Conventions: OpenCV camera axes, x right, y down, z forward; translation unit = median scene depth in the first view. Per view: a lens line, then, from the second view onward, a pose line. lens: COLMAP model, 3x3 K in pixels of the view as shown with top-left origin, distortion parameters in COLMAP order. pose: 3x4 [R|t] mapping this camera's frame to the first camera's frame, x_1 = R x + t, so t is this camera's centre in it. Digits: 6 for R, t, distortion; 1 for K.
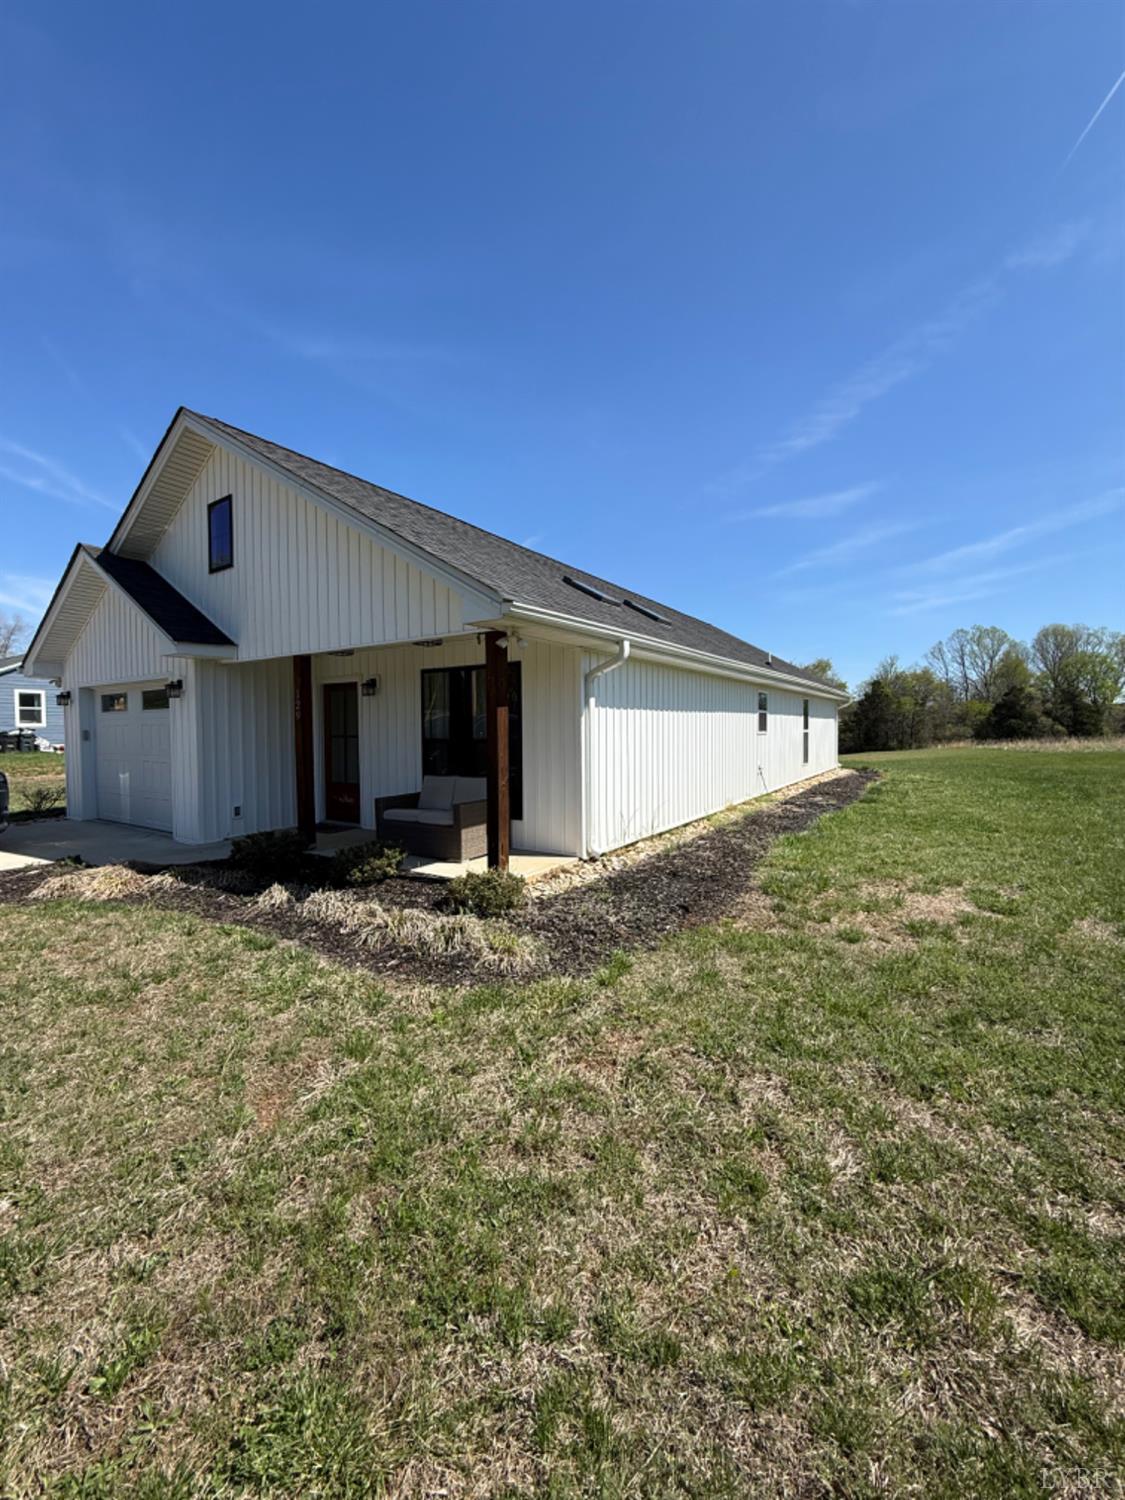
lens RADIAL K [[605.3, 0, 537.2], [0, 605.3, 766.5], [0, 0, 1]] dist [0.000222, -0.000379]
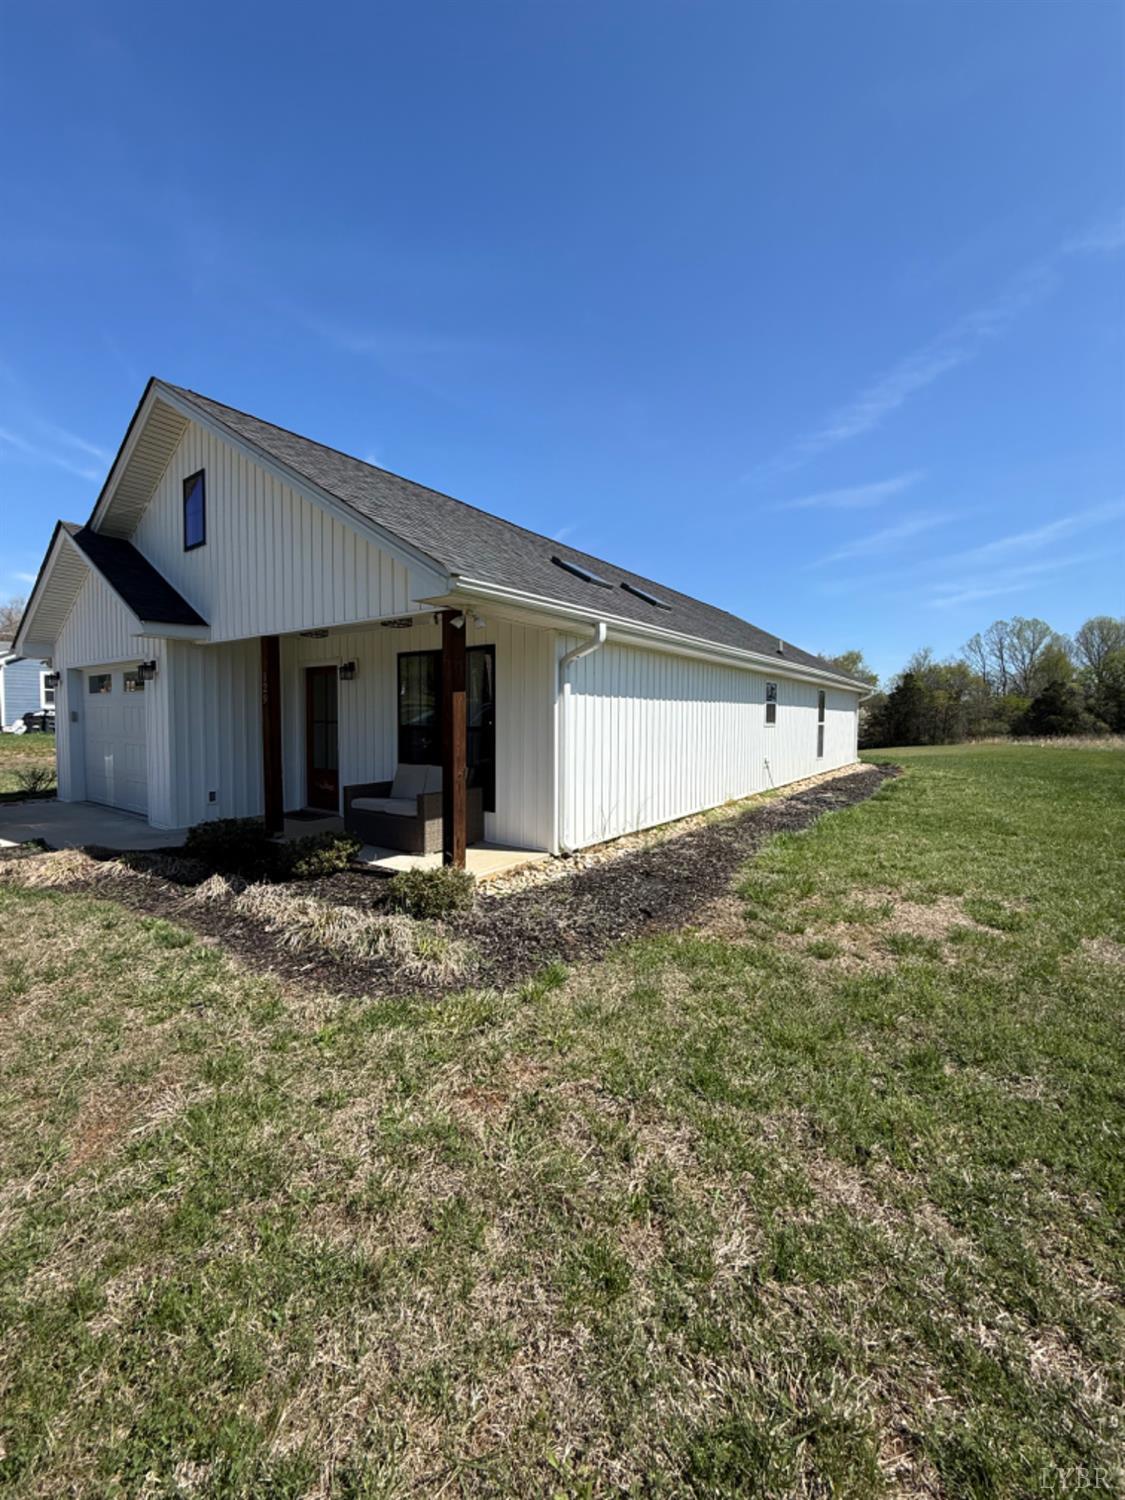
lens RADIAL K [[602.7, 0, 537.6], [0, 602.7, 765.8], [0, 0, 1]] dist [-0.001012, 0.000296]
pose [[0.998967, 0.018145, -0.041660, 0.091099], [-0.017429, 0.999695, 0.017502, -0.002335], [0.041964, -0.016758, 0.998979, 0.065809]]
